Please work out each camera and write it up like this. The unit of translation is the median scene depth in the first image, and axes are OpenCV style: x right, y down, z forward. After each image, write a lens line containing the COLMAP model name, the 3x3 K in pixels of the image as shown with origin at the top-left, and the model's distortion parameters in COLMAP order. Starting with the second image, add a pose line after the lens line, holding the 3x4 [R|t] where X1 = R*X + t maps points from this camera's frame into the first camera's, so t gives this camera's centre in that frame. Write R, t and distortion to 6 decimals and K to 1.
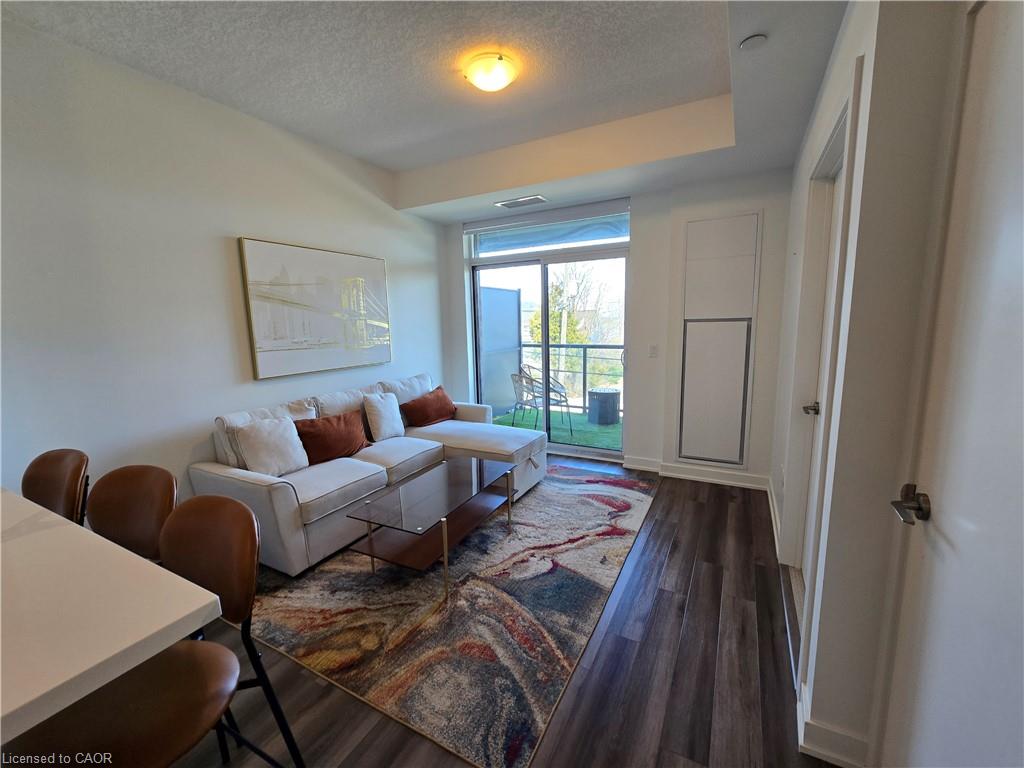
lens RADIAL K [[418.9, 0, 509.5], [0, 418.9, 381.6], [0, 0, 1]] dist [0.000360, 0.000148]
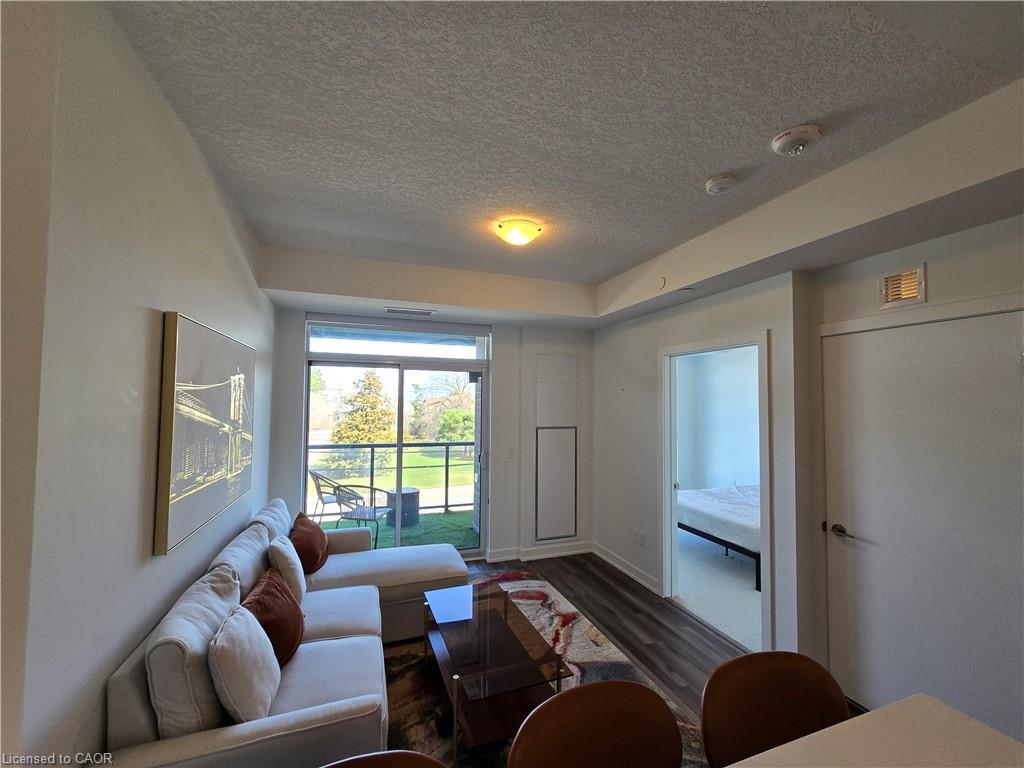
lens RADIAL K [[418.9, 0, 509.5], [0, 418.9, 381.6], [0, 0, 1]] dist [0.000360, 0.000148]
pose [[0.668256, 0.066090, 0.740990, -0.600812], [0.083039, 0.983195, -0.162580, -0.084805], [-0.739282, 0.170176, 0.651538, 0.208545]]
